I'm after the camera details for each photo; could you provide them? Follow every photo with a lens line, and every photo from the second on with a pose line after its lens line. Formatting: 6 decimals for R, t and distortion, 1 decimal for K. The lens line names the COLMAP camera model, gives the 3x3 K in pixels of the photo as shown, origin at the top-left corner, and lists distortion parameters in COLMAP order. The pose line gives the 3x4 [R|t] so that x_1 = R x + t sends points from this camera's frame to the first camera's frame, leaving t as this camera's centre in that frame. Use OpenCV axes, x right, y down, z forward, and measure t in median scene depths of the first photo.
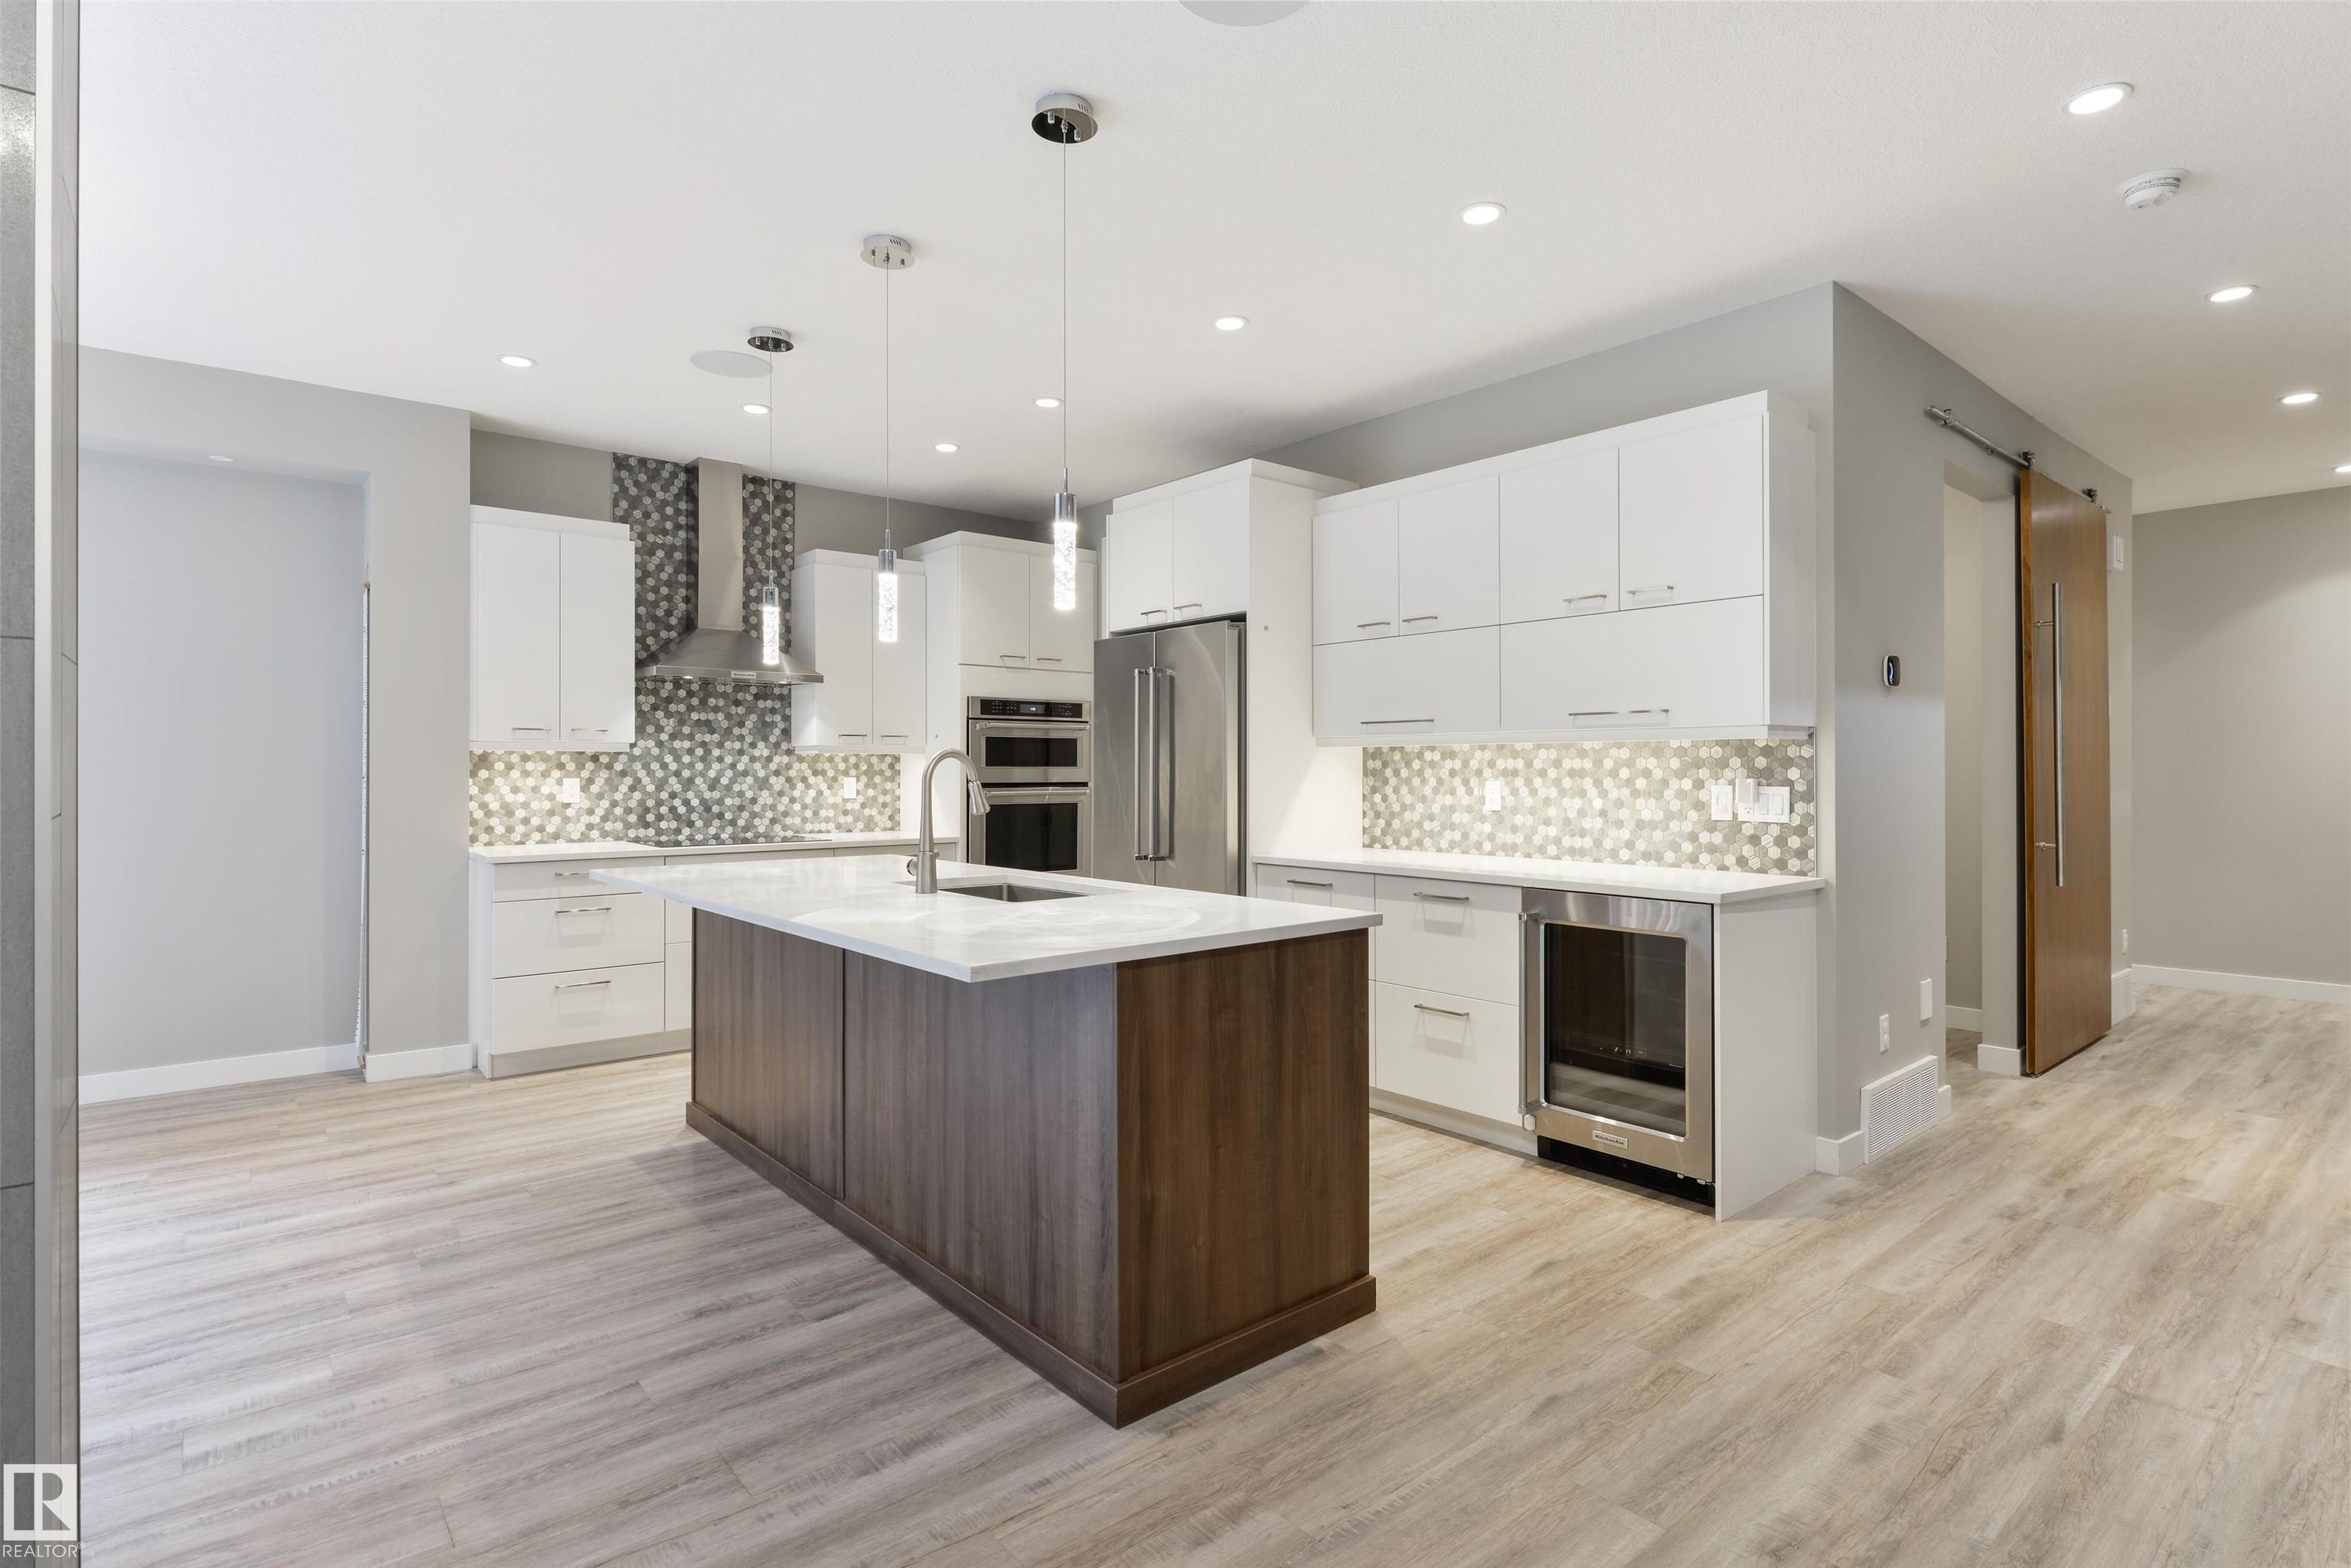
lens RADIAL K [[1159.7, 0, 1190.1], [0, 1159.7, 770.7], [0, 0, 1]] dist [0.006063, -0.001699]
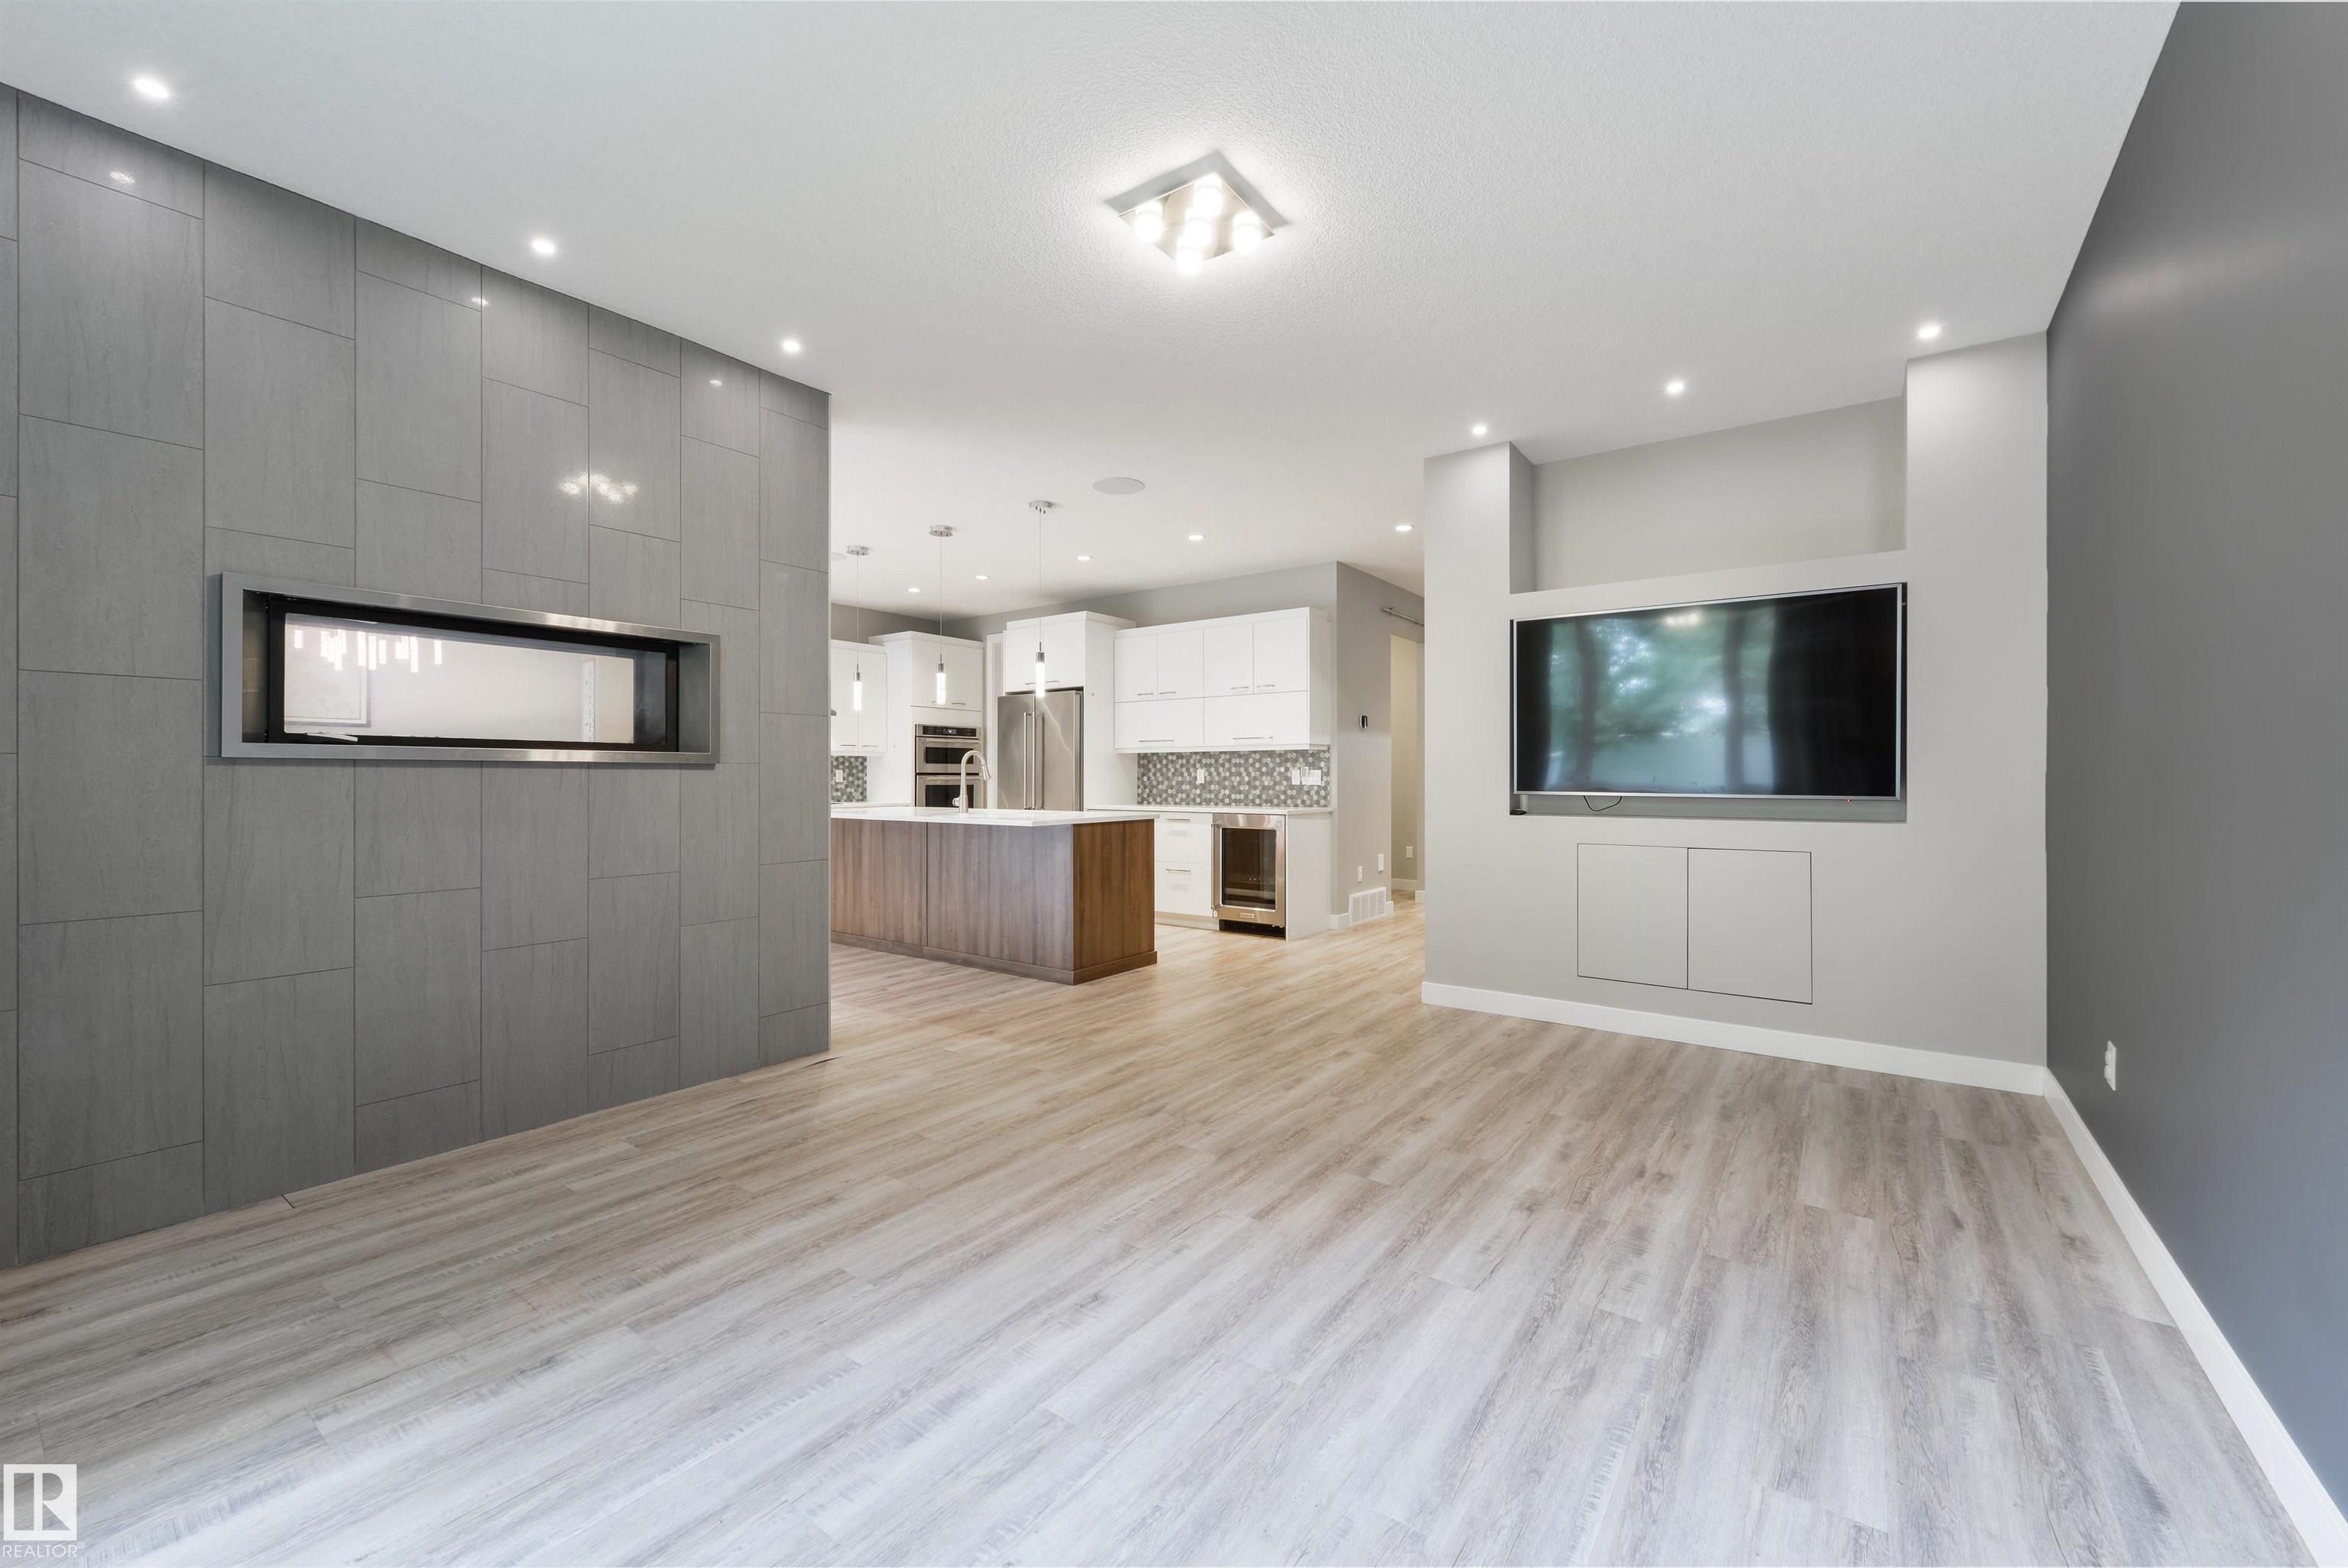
lens RADIAL K [[922.4, 0, 1177.2], [0, 922.4, 774.3], [0, 0, 1]] dist [0.002389, -0.001149]
pose [[0.973748, 0.001695, 0.227621, -0.159255], [-0.000494, 0.999986, -0.005337, 0.026376], [-0.227627, 0.005084, 0.973735, -0.612802]]
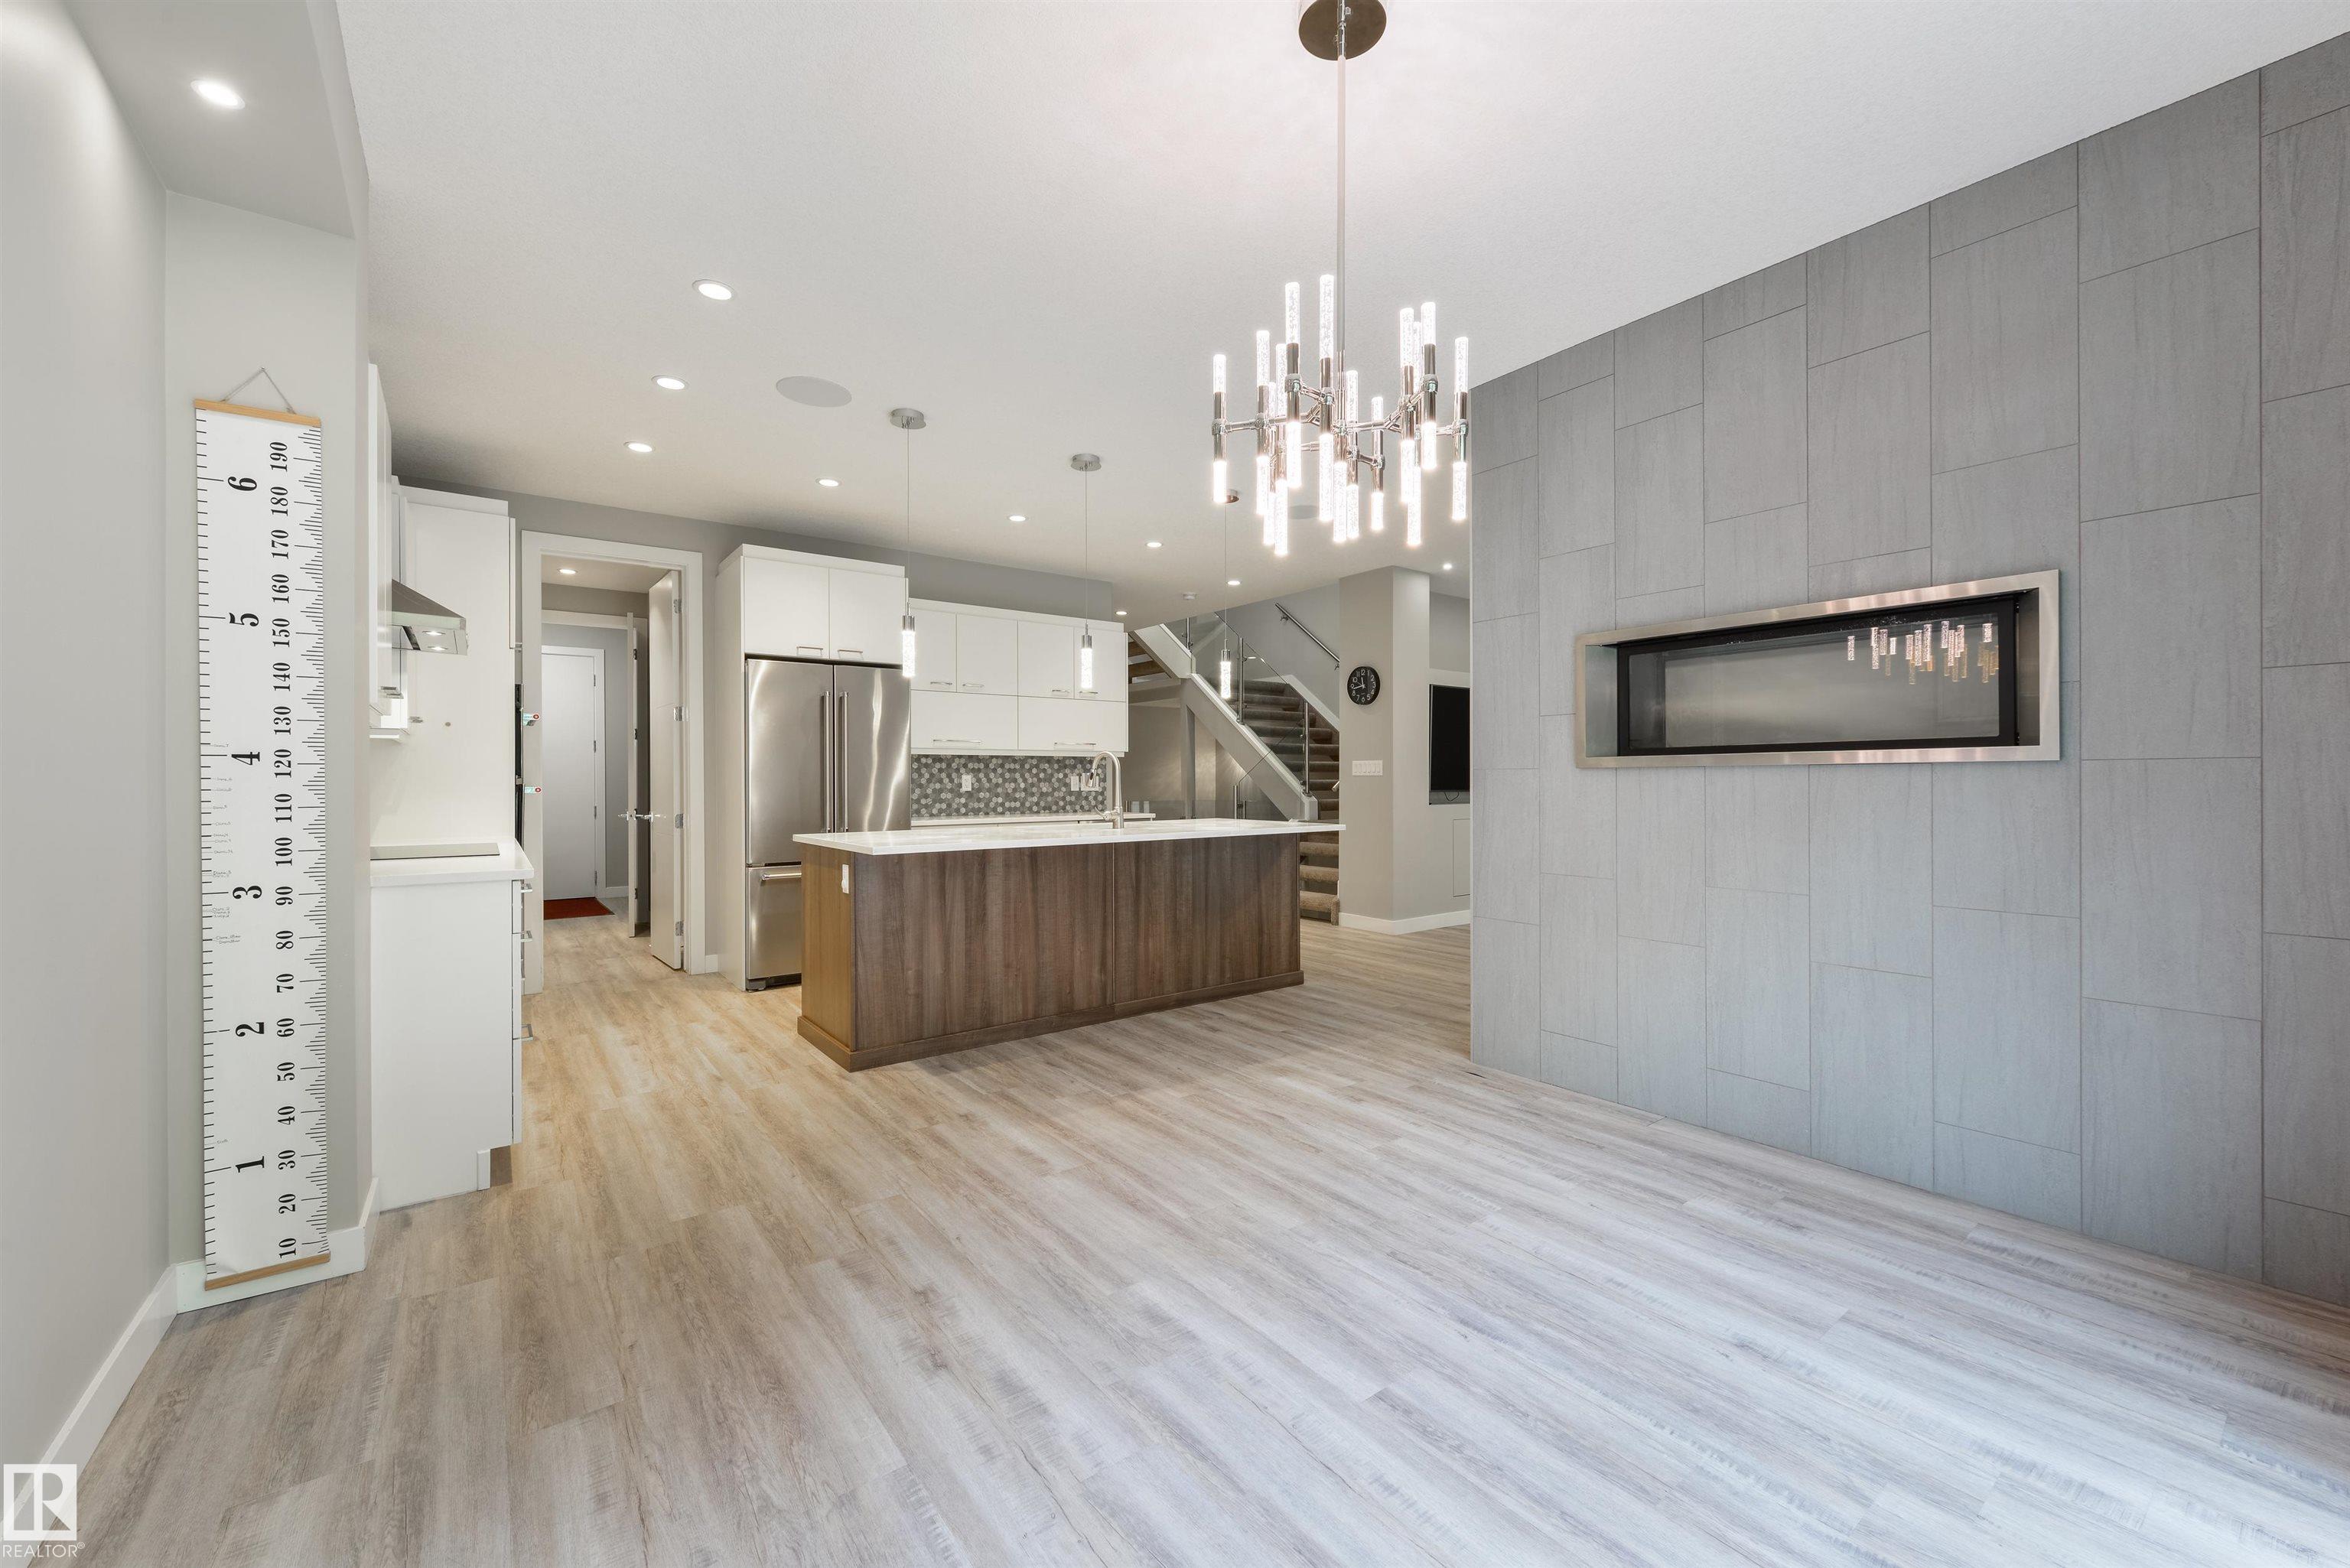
lens RADIAL K [[923.3, 0, 1179.2], [0, 923.3, 786.4], [0, 0, 1]] dist [0.002389, -0.001149]
pose [[0.053882, -0.003358, 0.998542, -1.167330], [0.006785, 0.999972, 0.002997, 0.024352], [-0.998524, 0.006613, 0.053903, 0.566356]]
